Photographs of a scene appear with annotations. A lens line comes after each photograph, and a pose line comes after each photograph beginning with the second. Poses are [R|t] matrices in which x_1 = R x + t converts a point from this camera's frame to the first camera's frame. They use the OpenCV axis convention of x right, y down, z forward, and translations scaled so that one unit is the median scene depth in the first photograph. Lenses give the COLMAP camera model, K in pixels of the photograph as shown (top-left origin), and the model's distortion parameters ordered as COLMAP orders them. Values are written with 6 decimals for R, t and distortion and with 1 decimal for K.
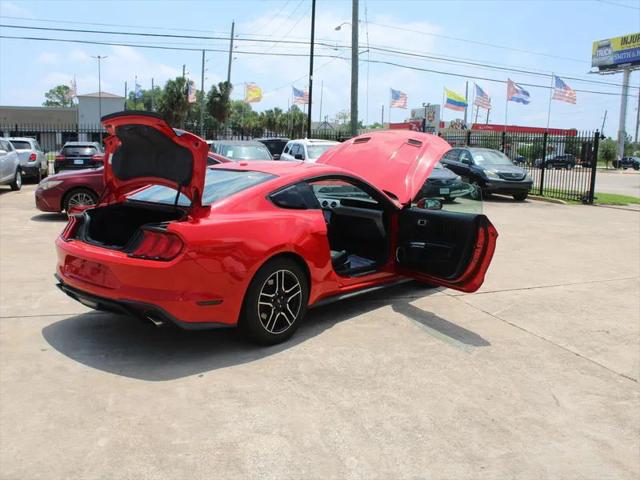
lens RADIAL K [[603.1, 0, 320.0], [0, 603.1, 240.0], [0, 0, 1]] dist [-0.179827, 0.187247]
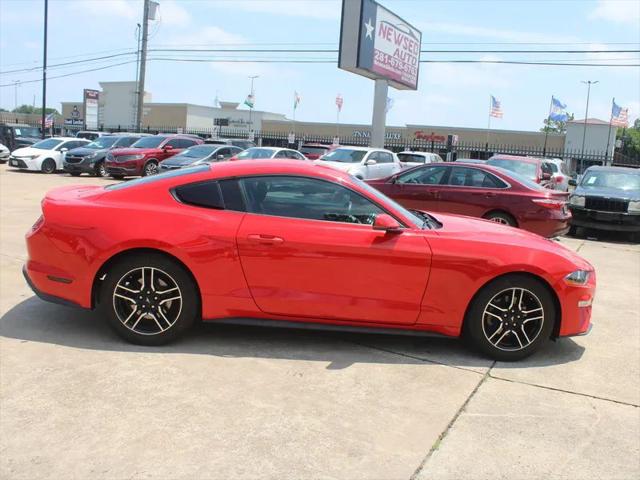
lens RADIAL K [[603.1, 0, 320.0], [0, 603.1, 240.0], [0, 0, 1]] dist [-0.179827, 0.187247]
pose [[0.673377, 0.130172, -0.727749, 0.201812], [-0.164462, 0.986086, 0.024206, -0.014802], [0.720775, 0.103388, 0.685416, 0.145711]]
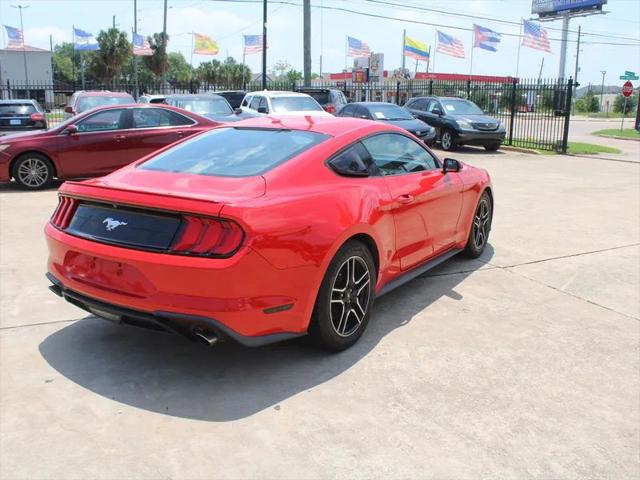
lens RADIAL K [[603.1, 0, 320.0], [0, 603.1, 240.0], [0, 0, 1]] dist [-0.179827, 0.187247]
pose [[0.994008, -0.040828, 0.101393, -0.048357], [0.032731, 0.996236, 0.080270, -0.009603], [-0.104288, -0.076470, 0.991603, 0.058863]]
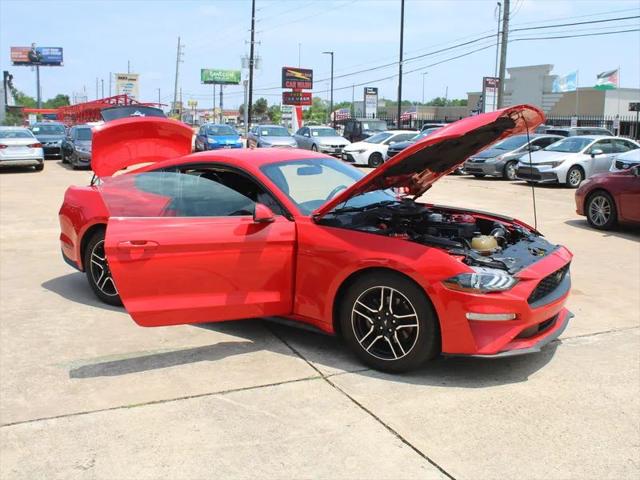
lens RADIAL K [[679.8, 0, 320.0], [0, 679.8, 240.0], [0, 0, 1]] dist [-0.113879, 0.032372]
pose [[0.085776, 0.146138, -0.985538, 0.319707], [-0.169204, 0.976951, 0.130138, -0.047795], [0.981841, 0.155595, 0.108526, 0.327916]]
